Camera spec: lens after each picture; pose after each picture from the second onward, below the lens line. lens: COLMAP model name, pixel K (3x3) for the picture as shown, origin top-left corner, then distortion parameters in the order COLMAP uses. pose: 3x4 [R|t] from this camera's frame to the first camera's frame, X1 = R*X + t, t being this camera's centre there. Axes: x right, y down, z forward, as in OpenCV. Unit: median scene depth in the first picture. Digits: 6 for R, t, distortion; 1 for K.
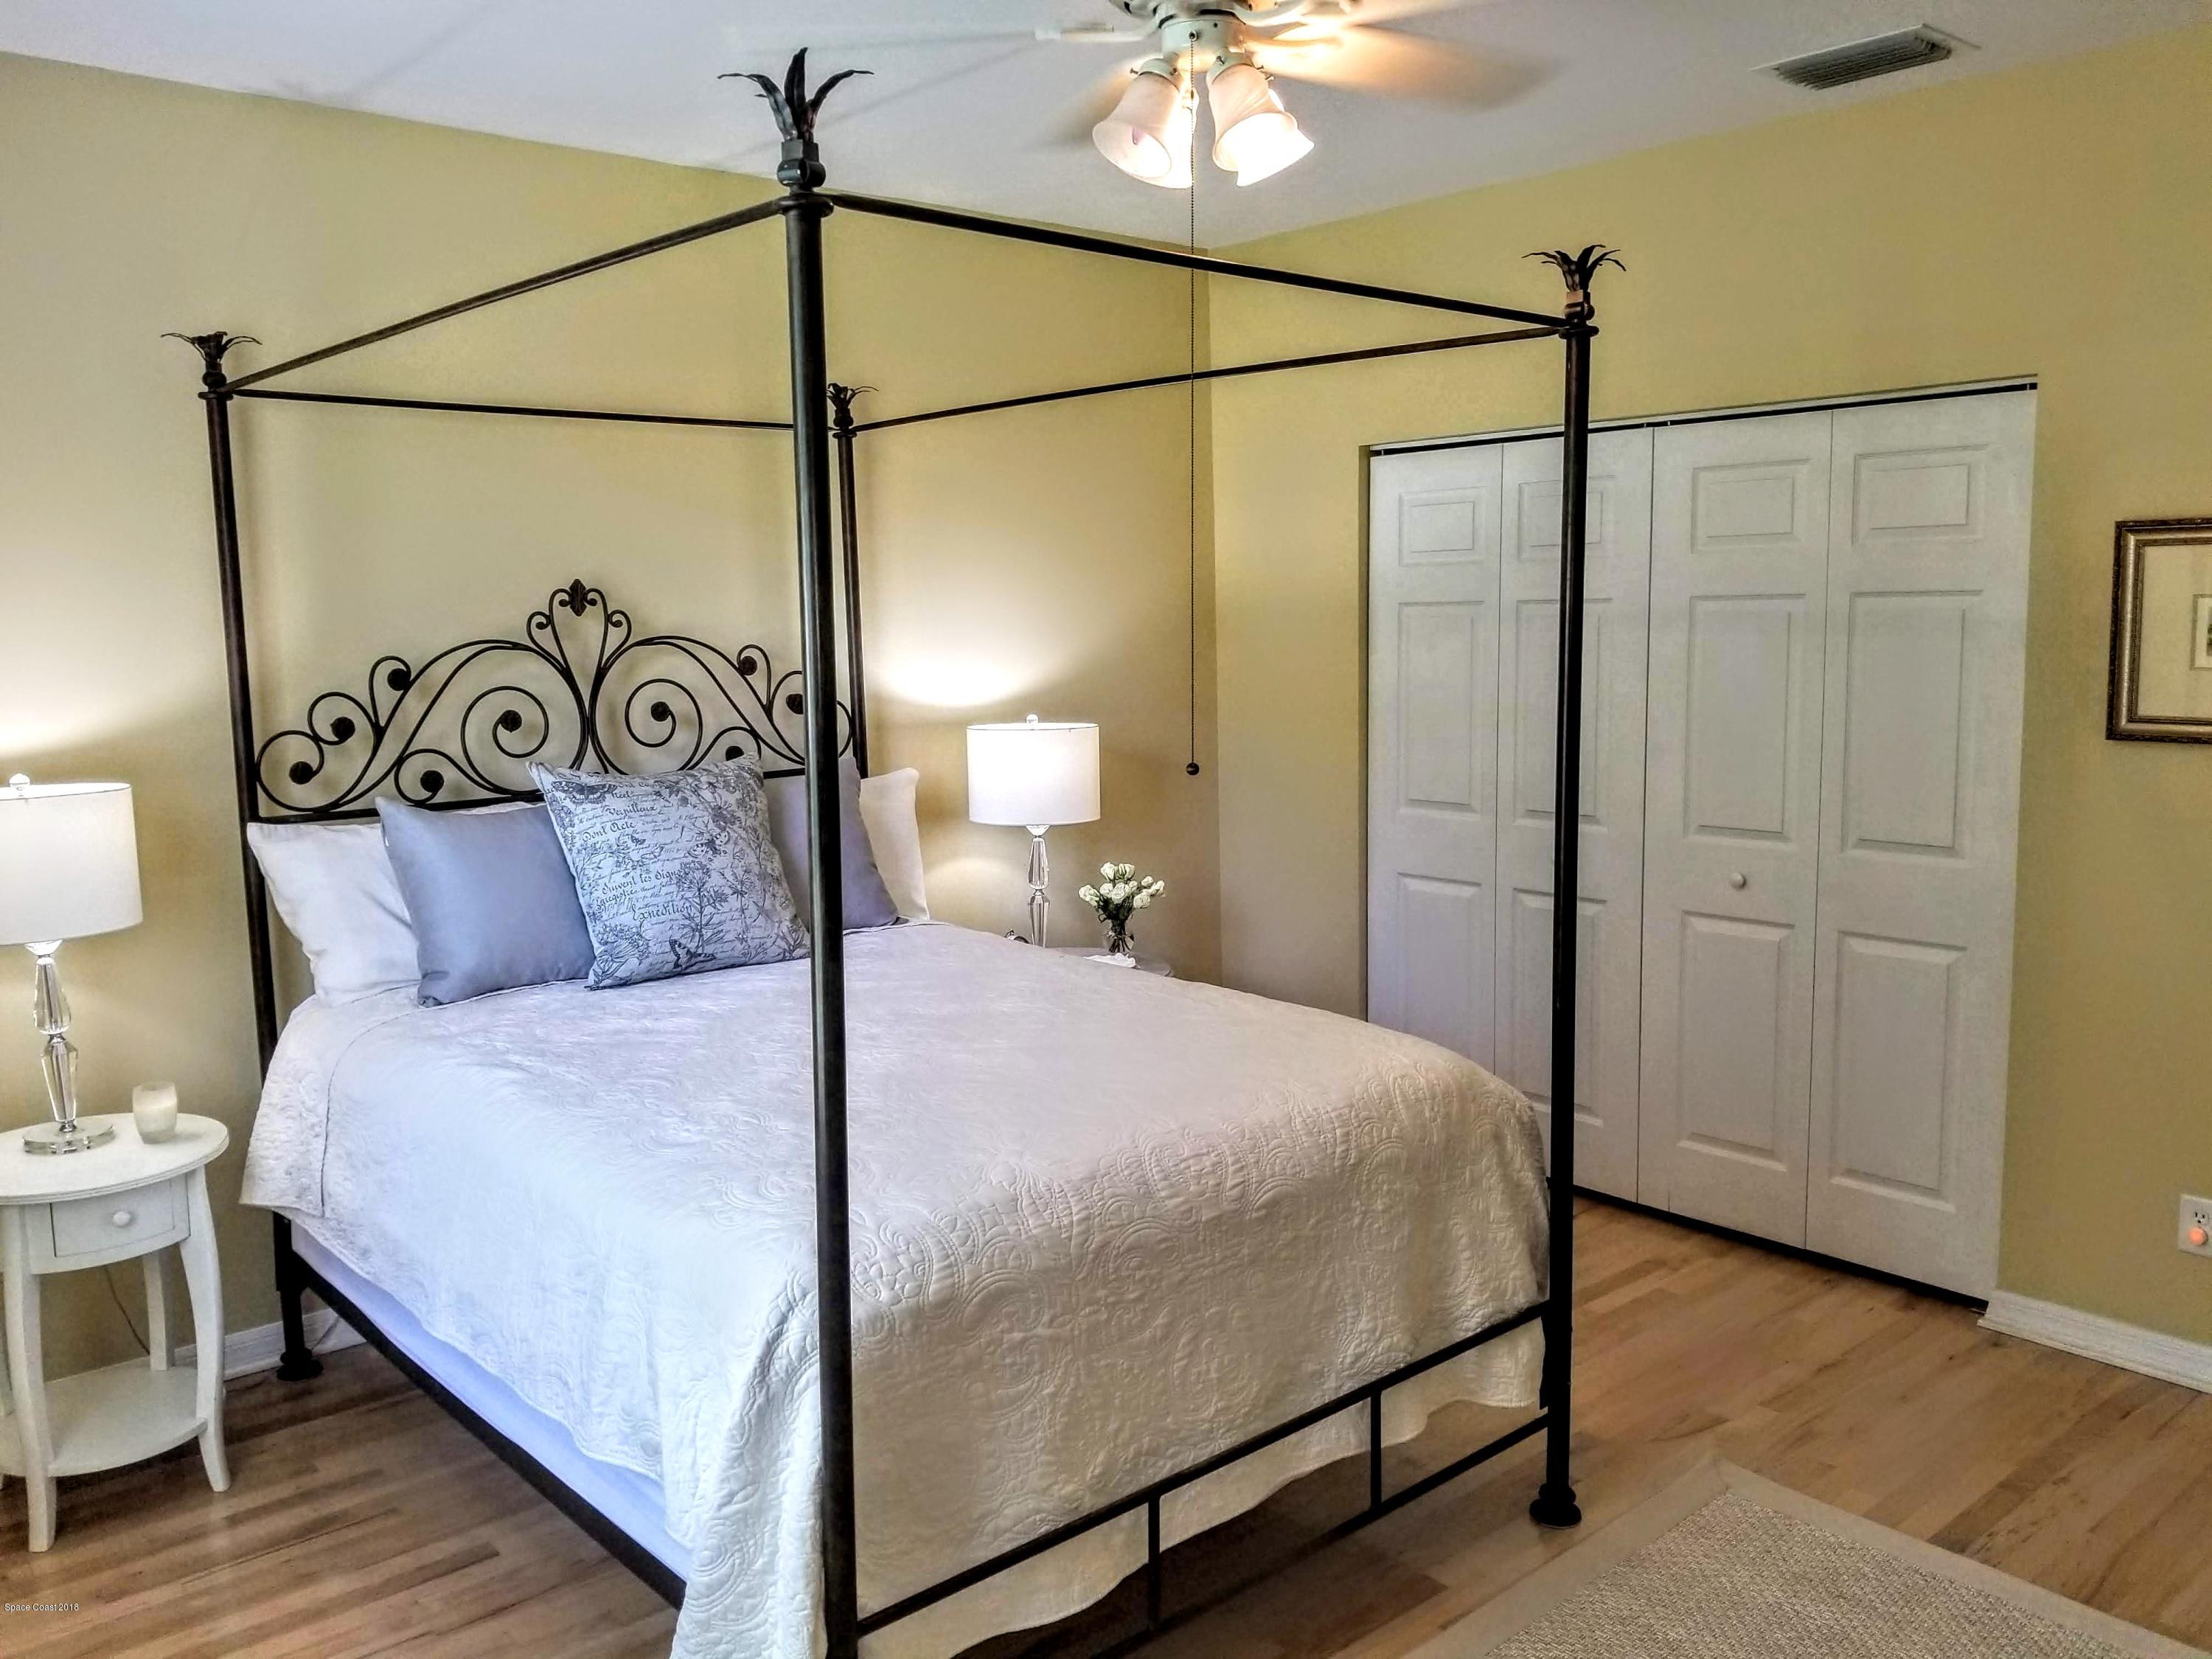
lens RADIAL K [[1761.5, 0, 1018.5], [0, 1761.5, 824.9], [0, 0, 1]] dist [0.065399, -0.106826]
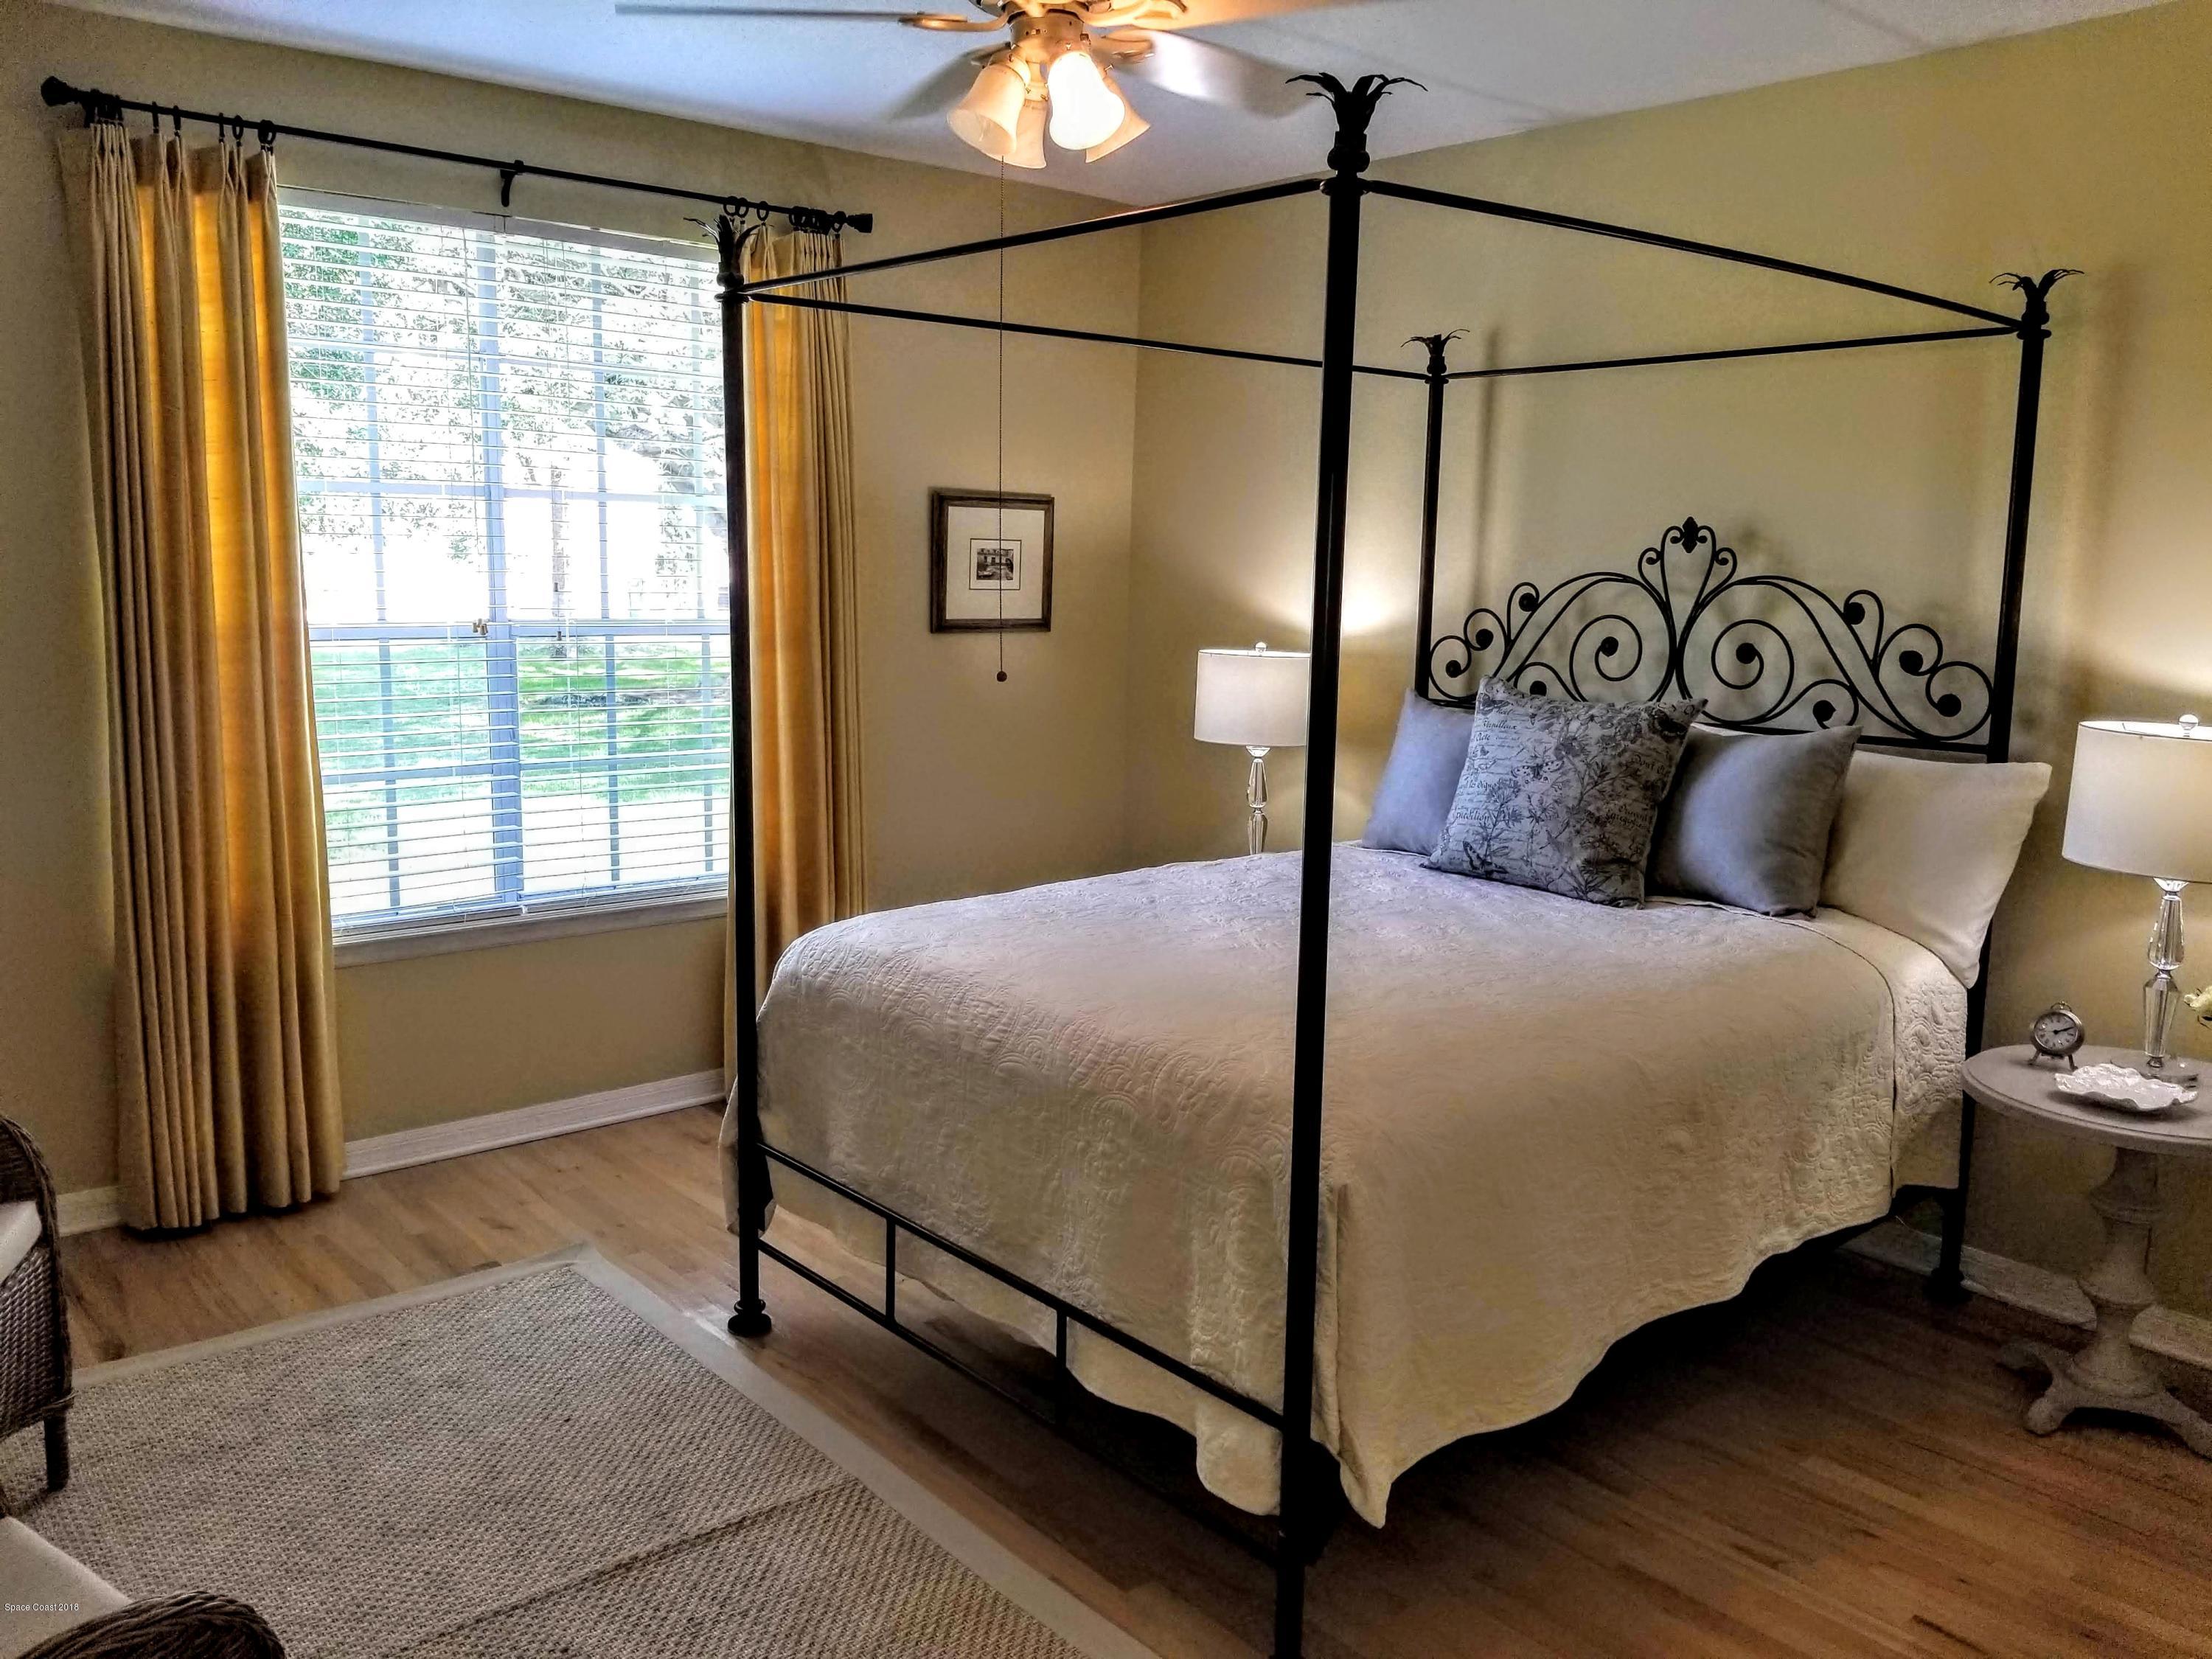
lens RADIAL K [[1761.5, 0, 1101.2], [0, 1761.5, 826.6], [0, 0, 1]] dist [0.065399, -0.106826]
pose [[-0.010478, 0.168868, -0.985583, 0.873142], [-0.138259, 0.975925, 0.168683, -0.097151], [0.990341, 0.138033, 0.013121, 0.729047]]
